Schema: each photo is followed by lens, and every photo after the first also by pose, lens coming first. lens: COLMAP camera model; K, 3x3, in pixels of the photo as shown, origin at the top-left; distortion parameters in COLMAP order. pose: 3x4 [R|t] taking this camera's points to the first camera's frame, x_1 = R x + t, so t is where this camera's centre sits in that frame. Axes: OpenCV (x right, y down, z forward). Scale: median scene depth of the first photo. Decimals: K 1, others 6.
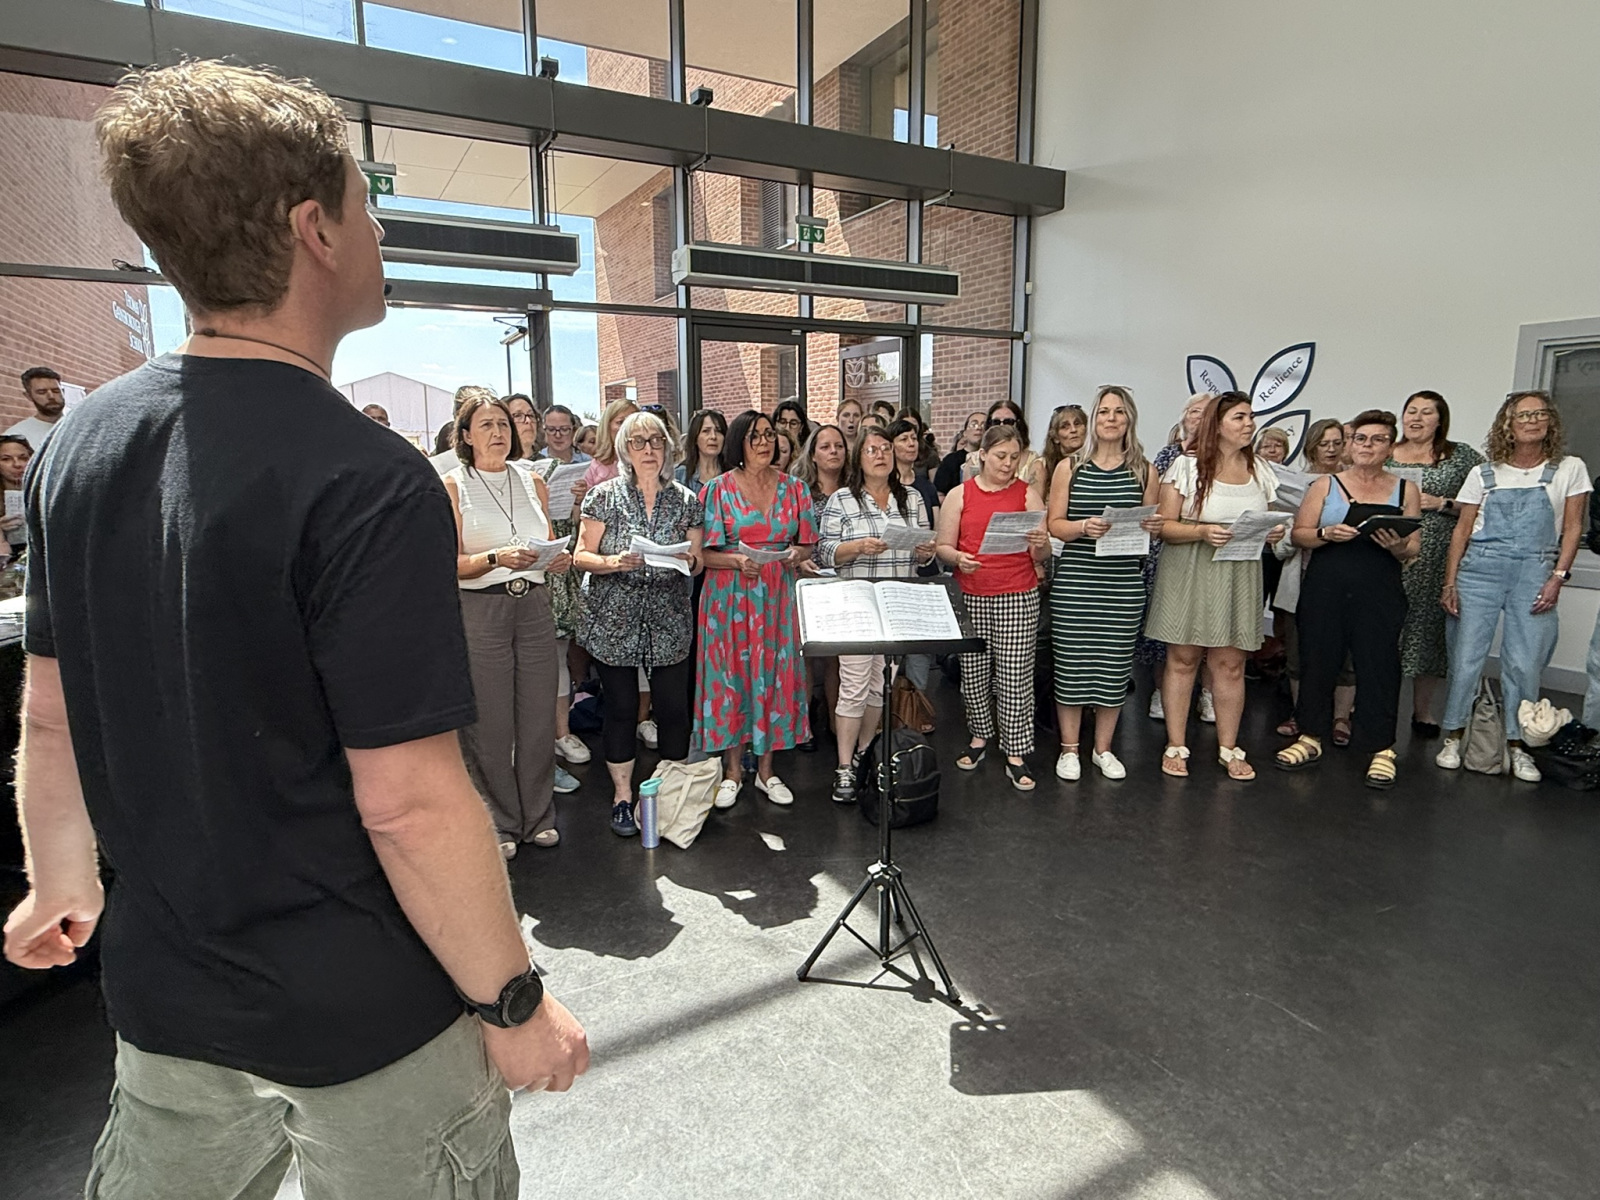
lens RADIAL K [[936.3, 0, 800.0], [0, 936.3, 600.0], [0, 0, 1]] dist [0.011646, -0.000703]
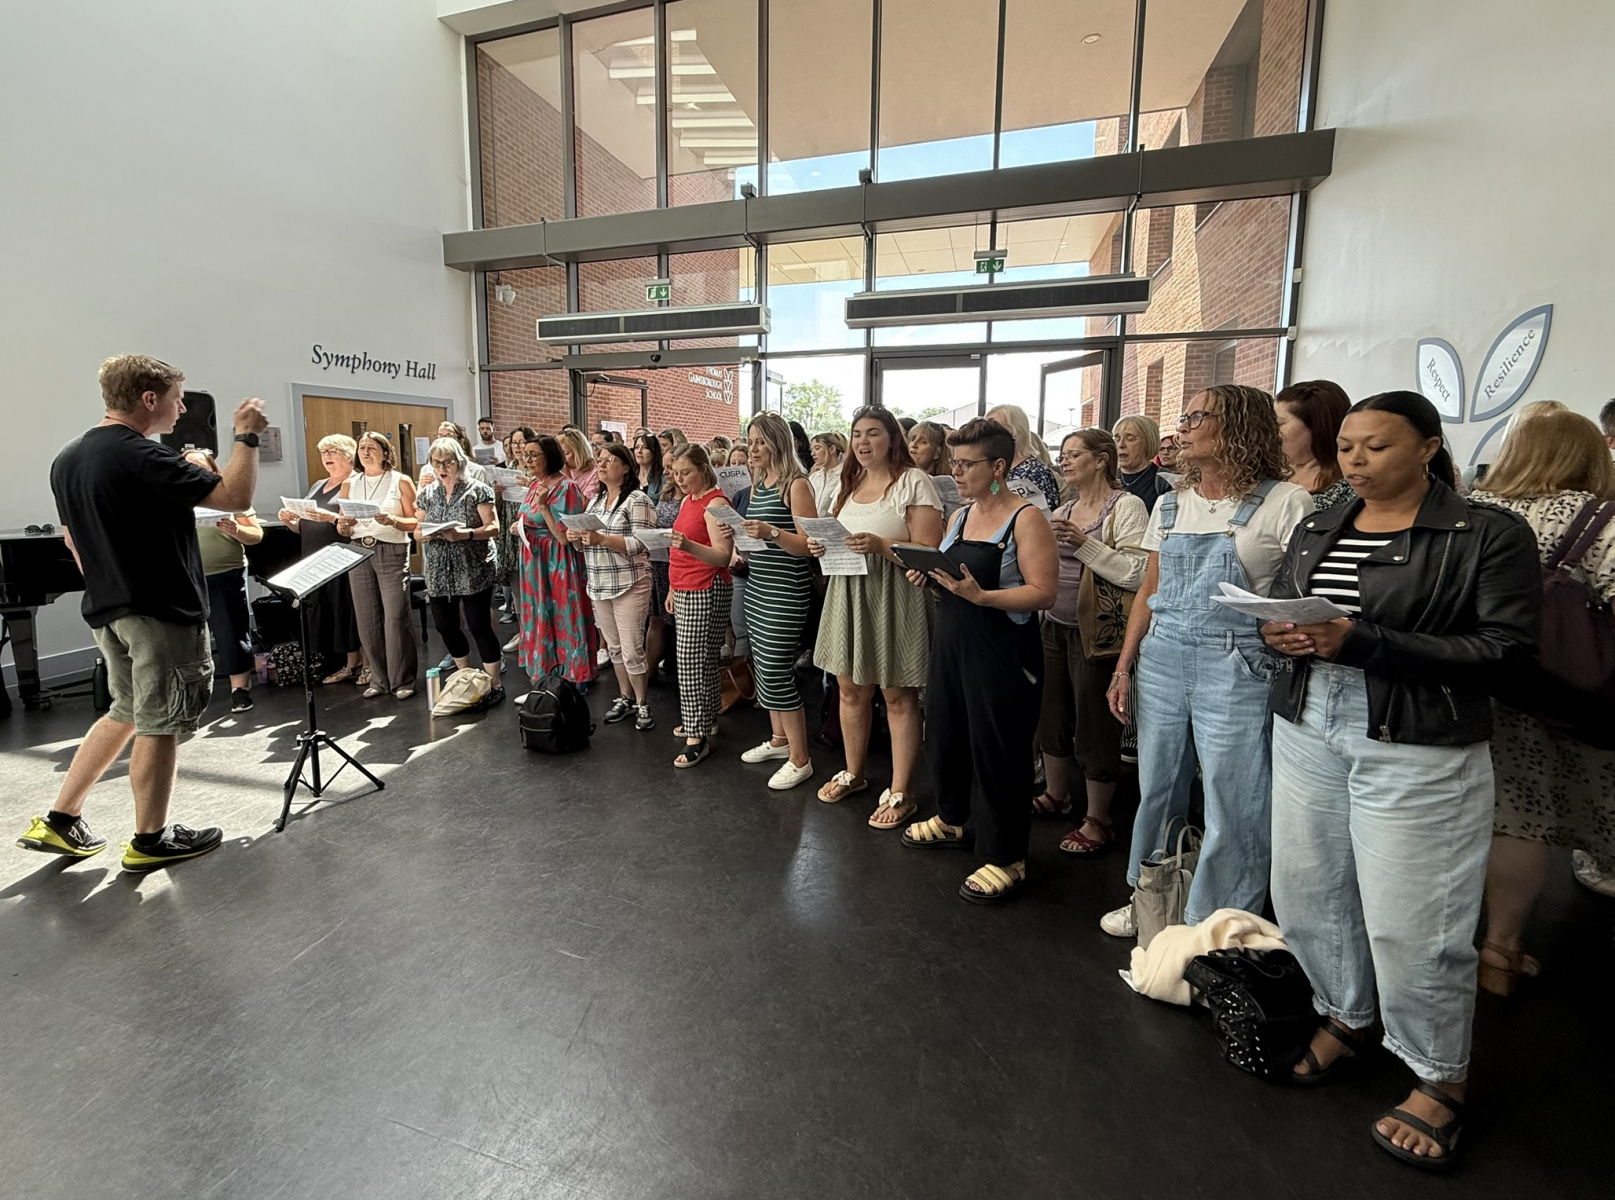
lens RADIAL K [[737.6, 0, 806.9], [0, 737.6, 569.0], [0, 0, 1]] dist [-0.007158, -0.000029]
pose [[0.680458, 0.115612, -0.723610, 0.530898], [-0.125495, 0.991273, 0.040366, -0.045994], [0.721961, 0.063342, 0.689028, 0.272116]]
